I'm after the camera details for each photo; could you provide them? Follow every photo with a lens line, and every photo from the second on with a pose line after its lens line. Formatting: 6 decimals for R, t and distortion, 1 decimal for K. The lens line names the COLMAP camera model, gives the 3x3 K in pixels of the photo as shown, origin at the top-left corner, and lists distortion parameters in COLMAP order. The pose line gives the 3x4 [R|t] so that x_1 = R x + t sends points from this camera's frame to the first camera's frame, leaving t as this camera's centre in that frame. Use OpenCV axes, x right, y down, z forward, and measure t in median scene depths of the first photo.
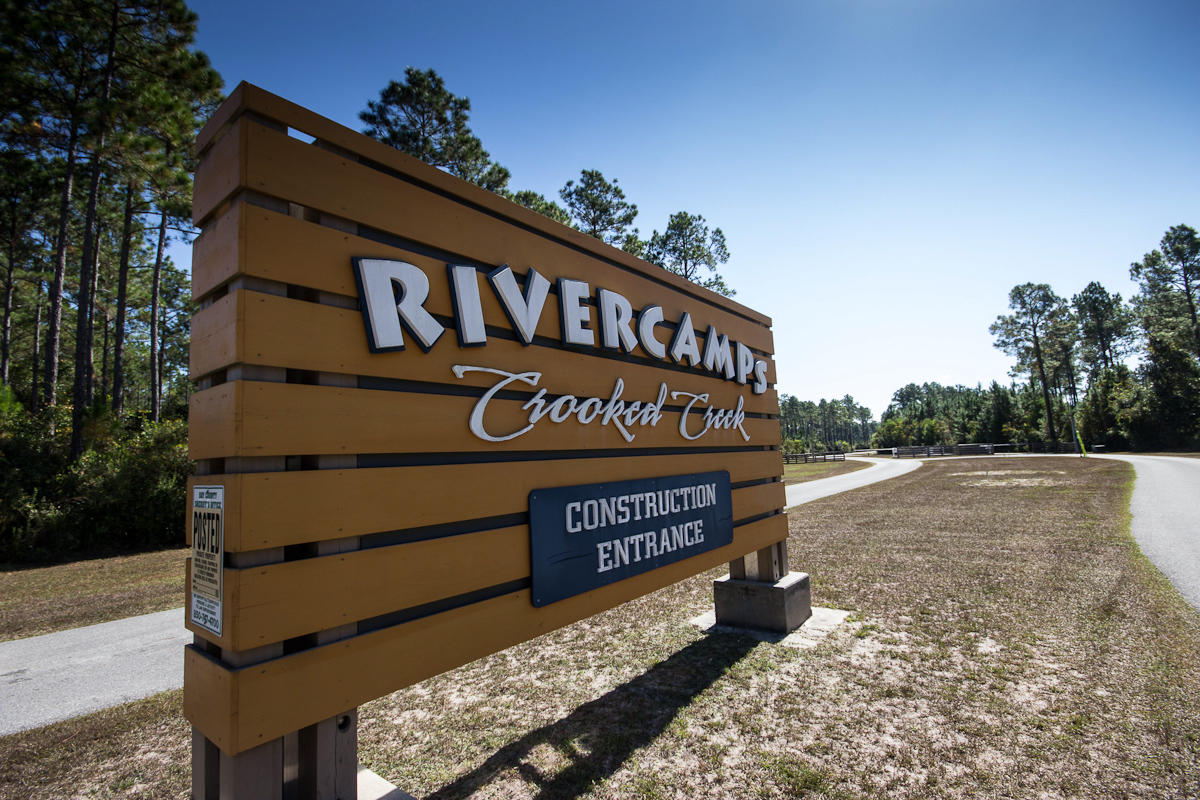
lens RADIAL K [[564.2, 0, 600.0], [0, 564.2, 400.0], [0, 0, 1]] dist [-0.002074, -0.000033]
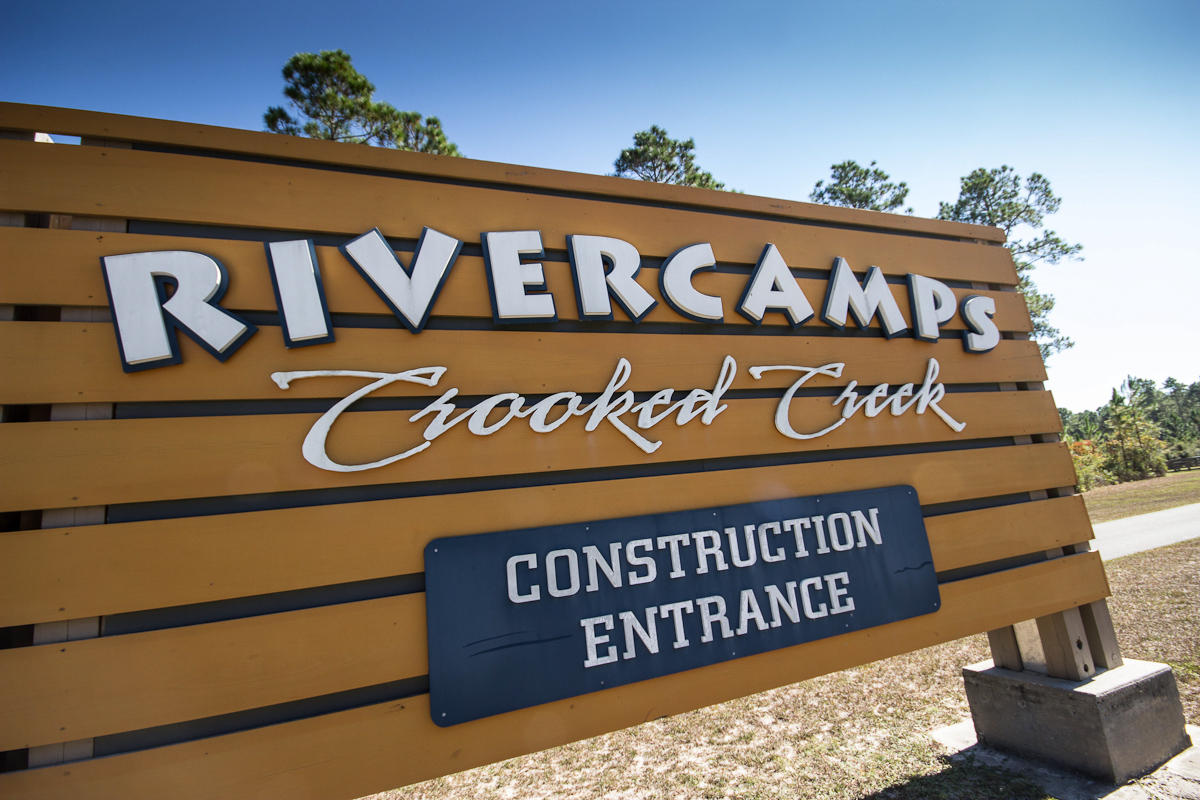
lens RADIAL K [[556.7, 0, 600.0], [0, 556.7, 400.0], [0, 0, 1]] dist [0.016886, -0.016092]
pose [[0.852712, -0.160922, -0.496977, 0.304044], [0.126883, 0.986682, -0.101784, 0.066829], [0.506737, 0.023735, 0.861774, 0.393497]]
